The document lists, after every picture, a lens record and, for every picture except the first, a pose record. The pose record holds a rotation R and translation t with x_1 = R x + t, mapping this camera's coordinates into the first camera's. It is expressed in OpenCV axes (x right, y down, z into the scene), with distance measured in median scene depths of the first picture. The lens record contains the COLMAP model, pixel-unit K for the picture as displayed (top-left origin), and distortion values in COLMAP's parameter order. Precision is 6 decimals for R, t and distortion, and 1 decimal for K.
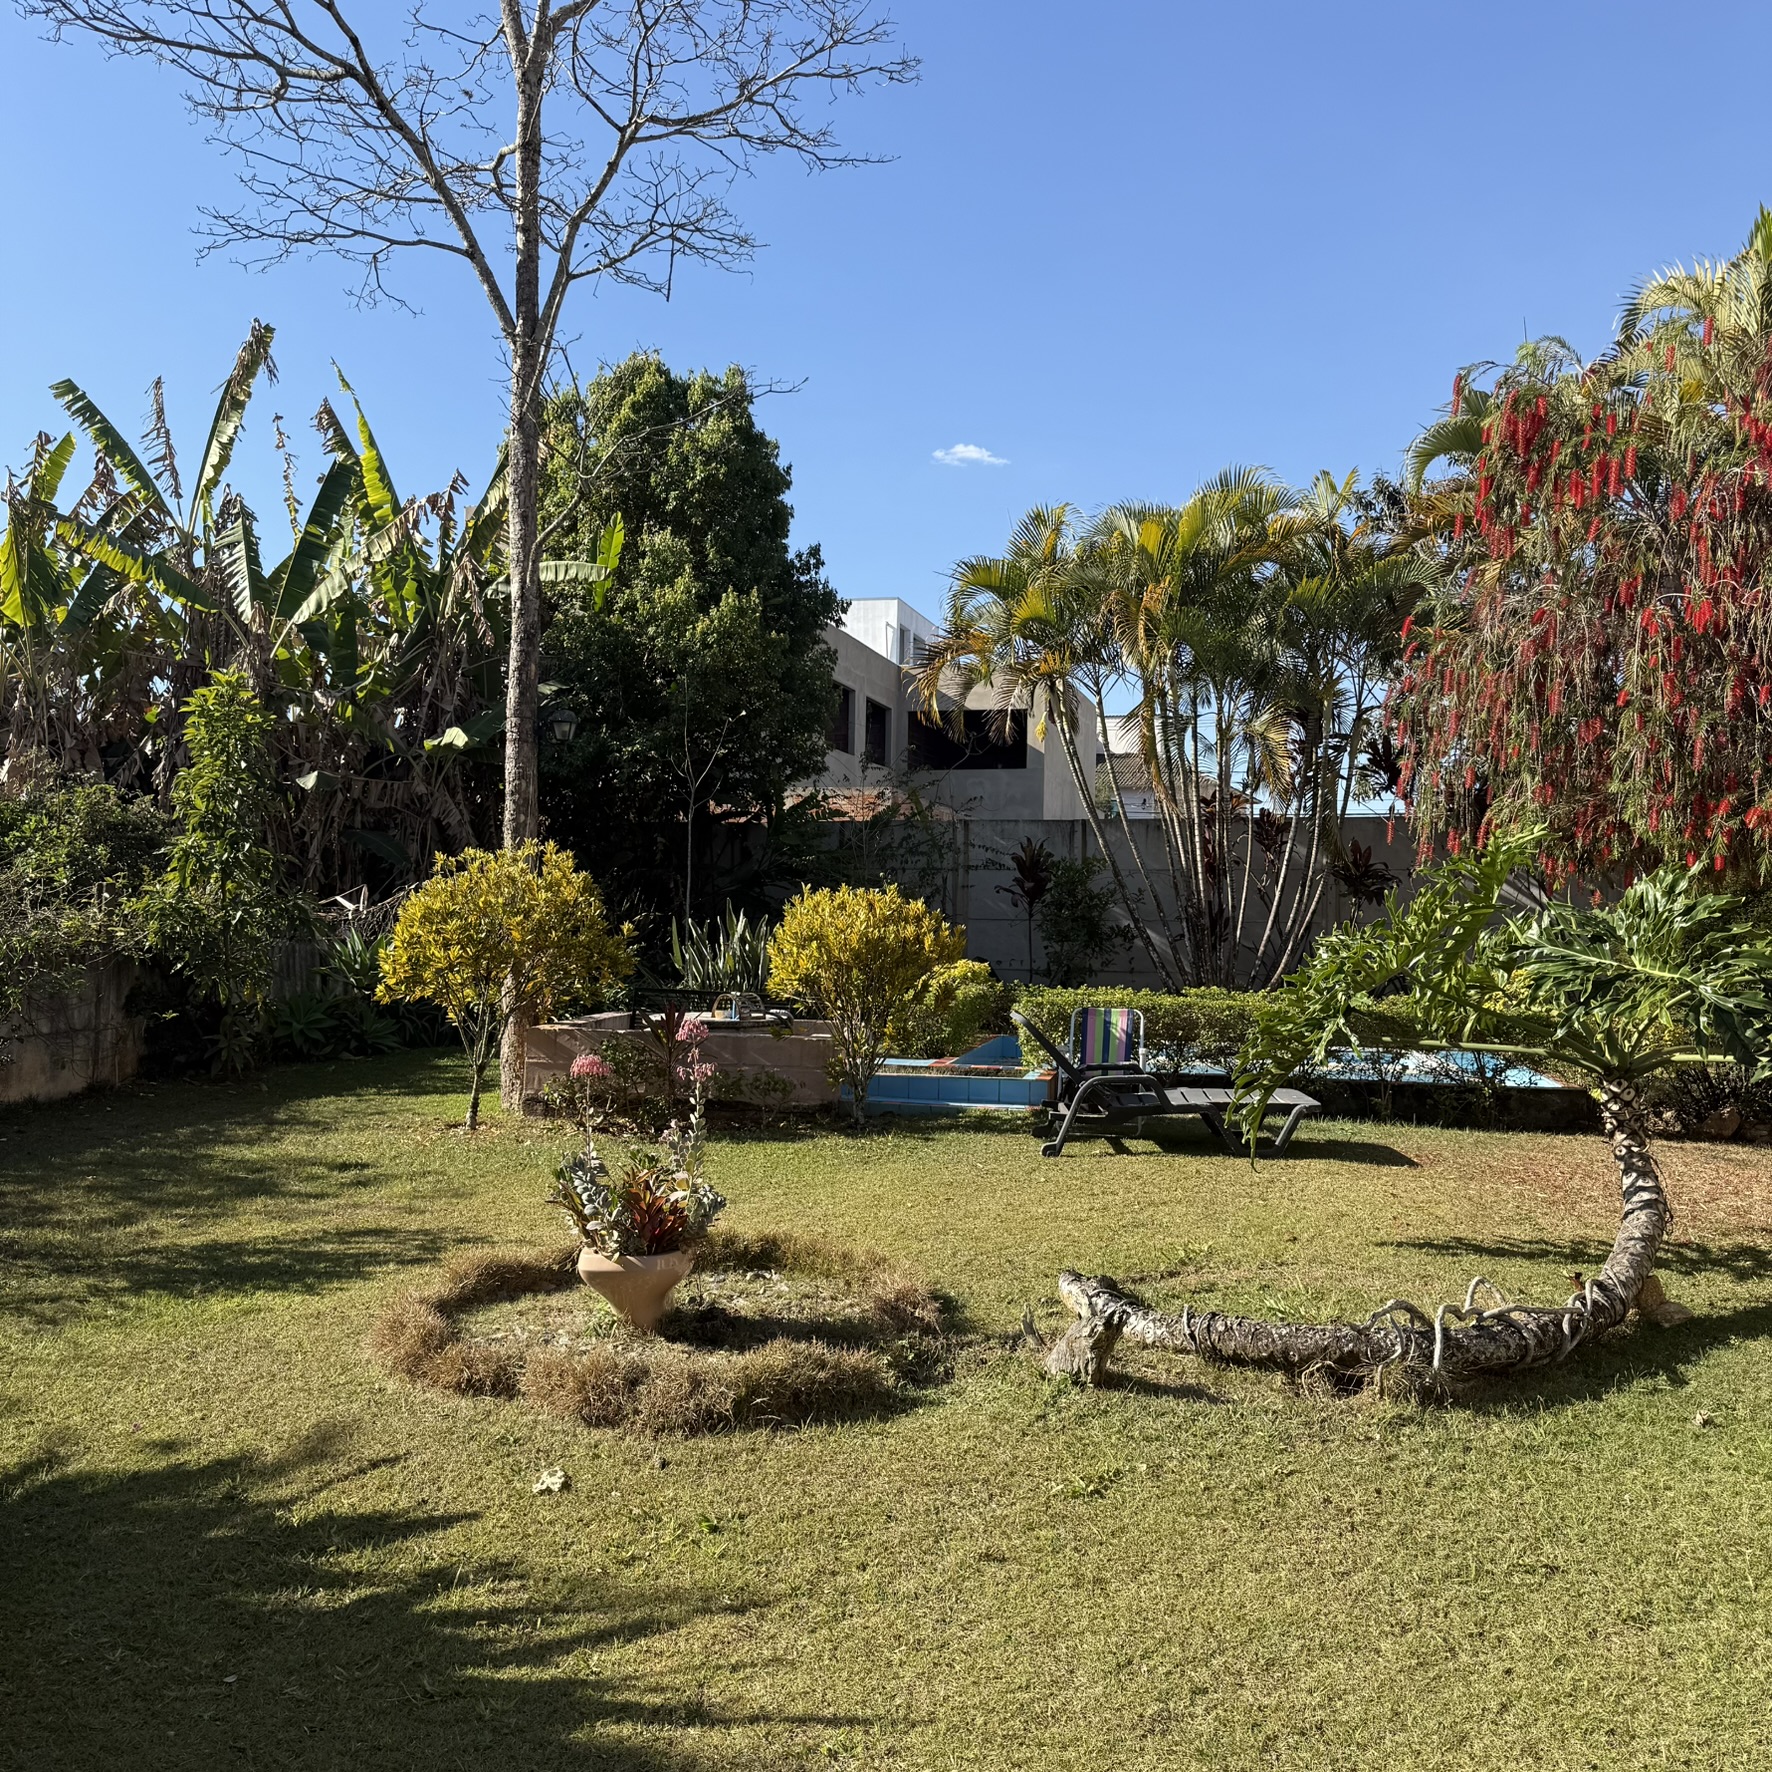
lens RADIAL K [[1625.2, 0, 886.0], [0, 1625.2, 886.0], [0, 0, 1]] dist [0.169712, -0.316930]
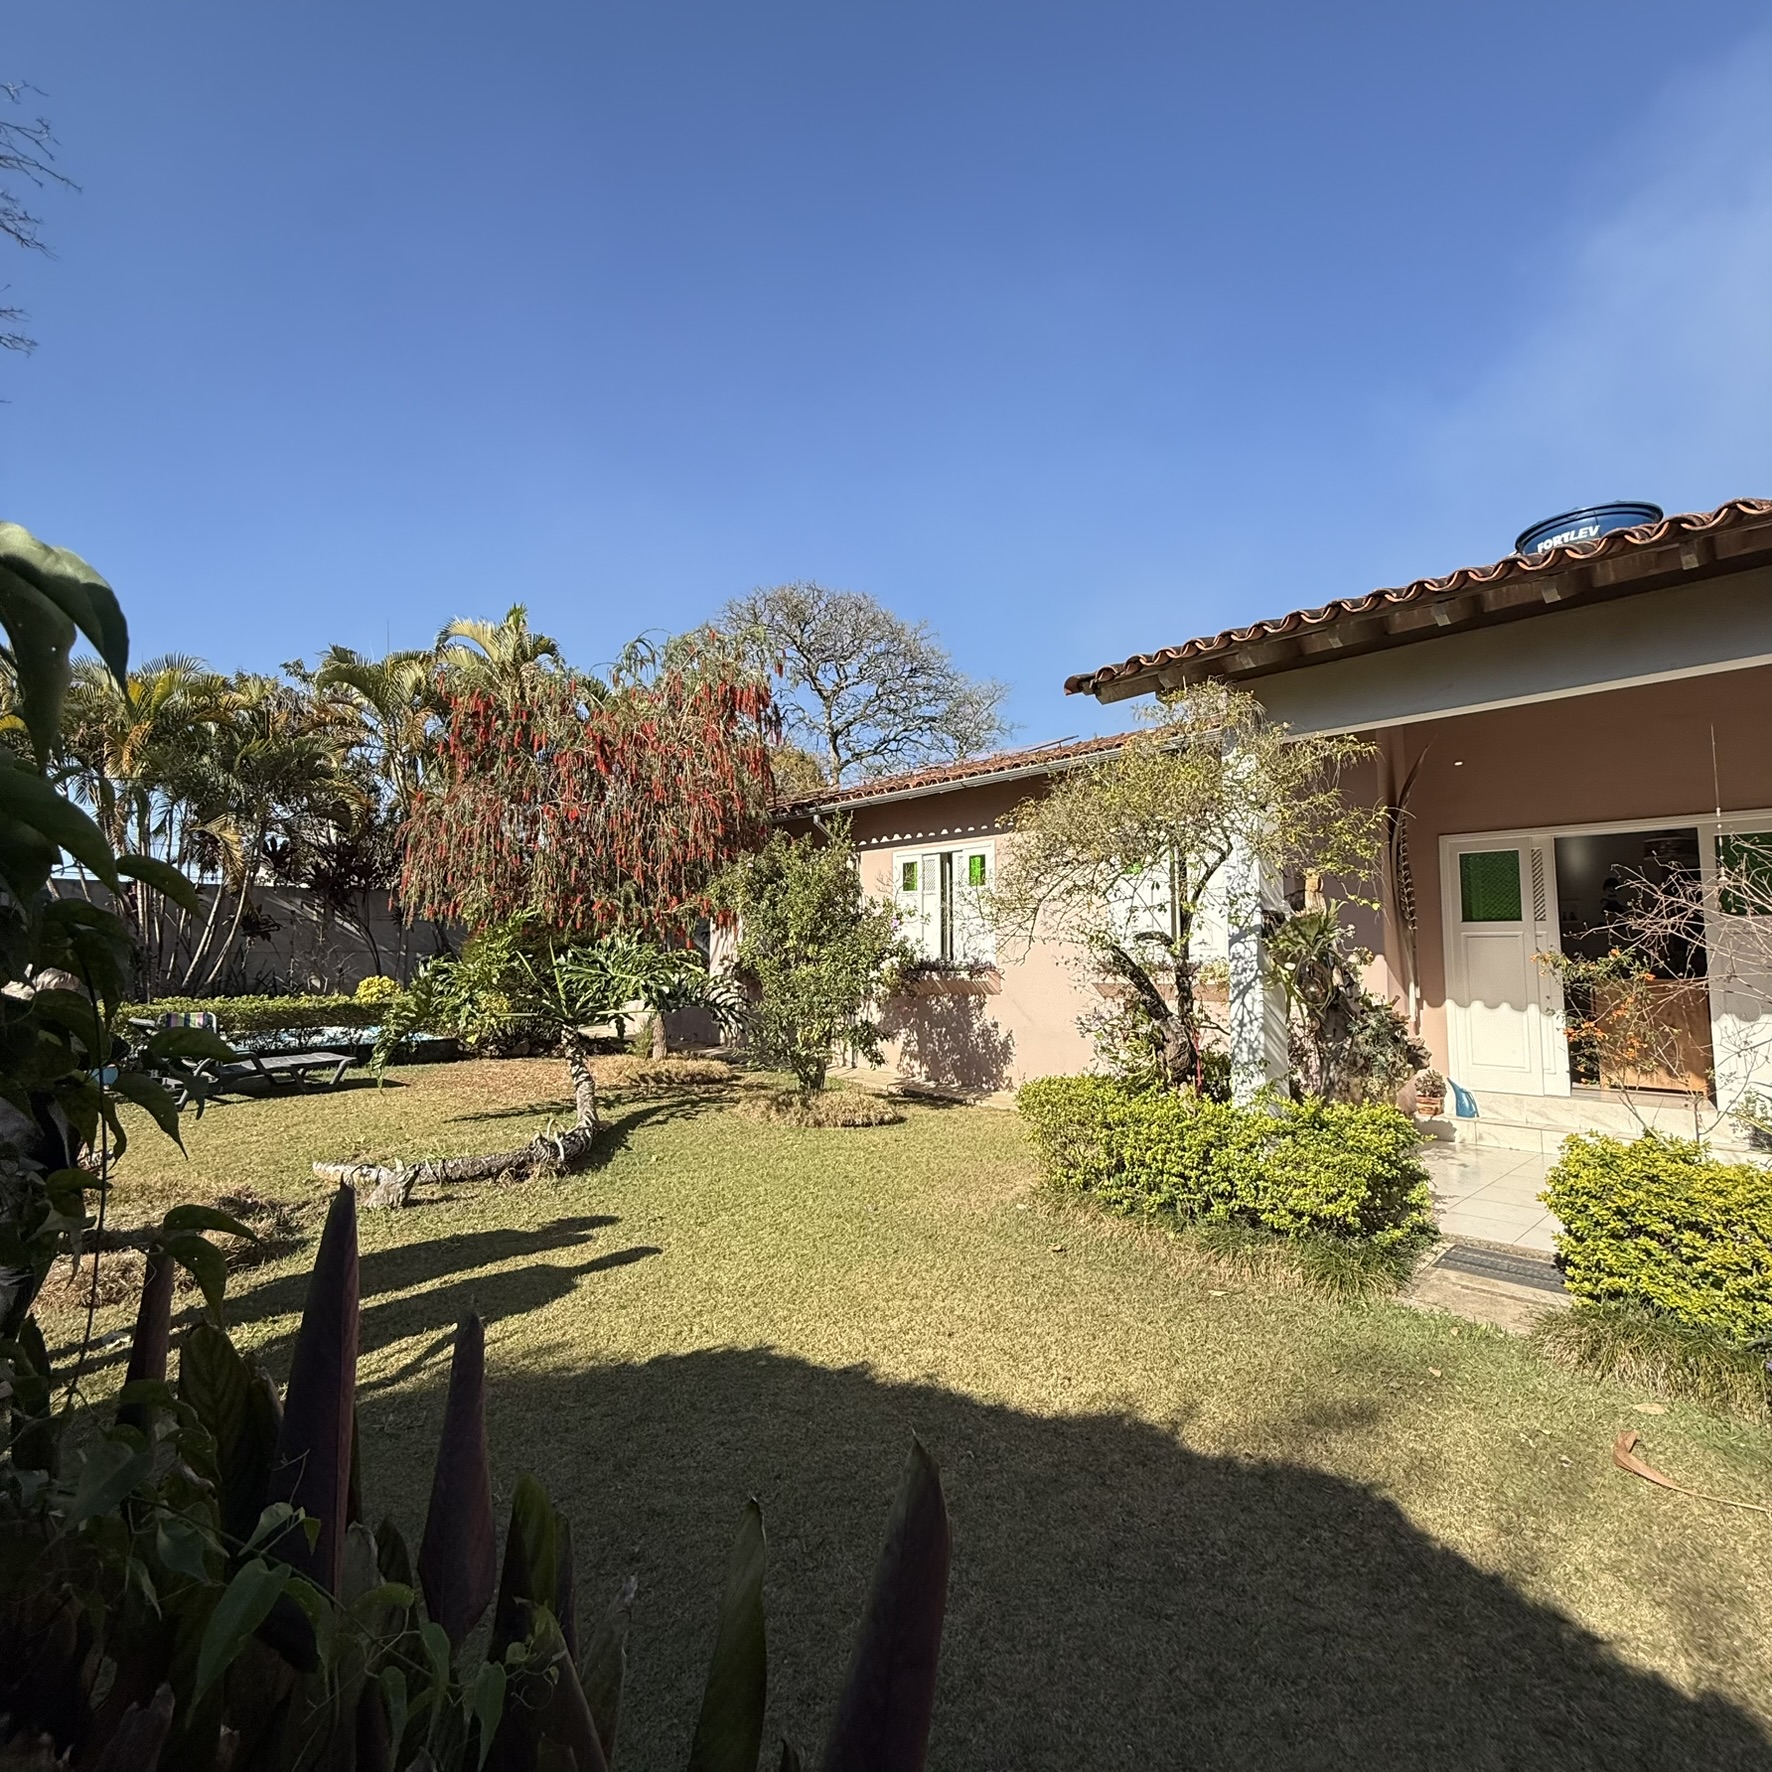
lens RADIAL K [[937.8, 0, 887.5], [0, 937.8, 879.3], [0, 0, 1]] dist [-0.003396, 0.001691]
pose [[0.545991, 0.053345, 0.836091, -0.158048], [-0.011968, 0.998366, -0.055883, -0.005563], [-0.837705, 0.020505, 0.545737, -0.017429]]
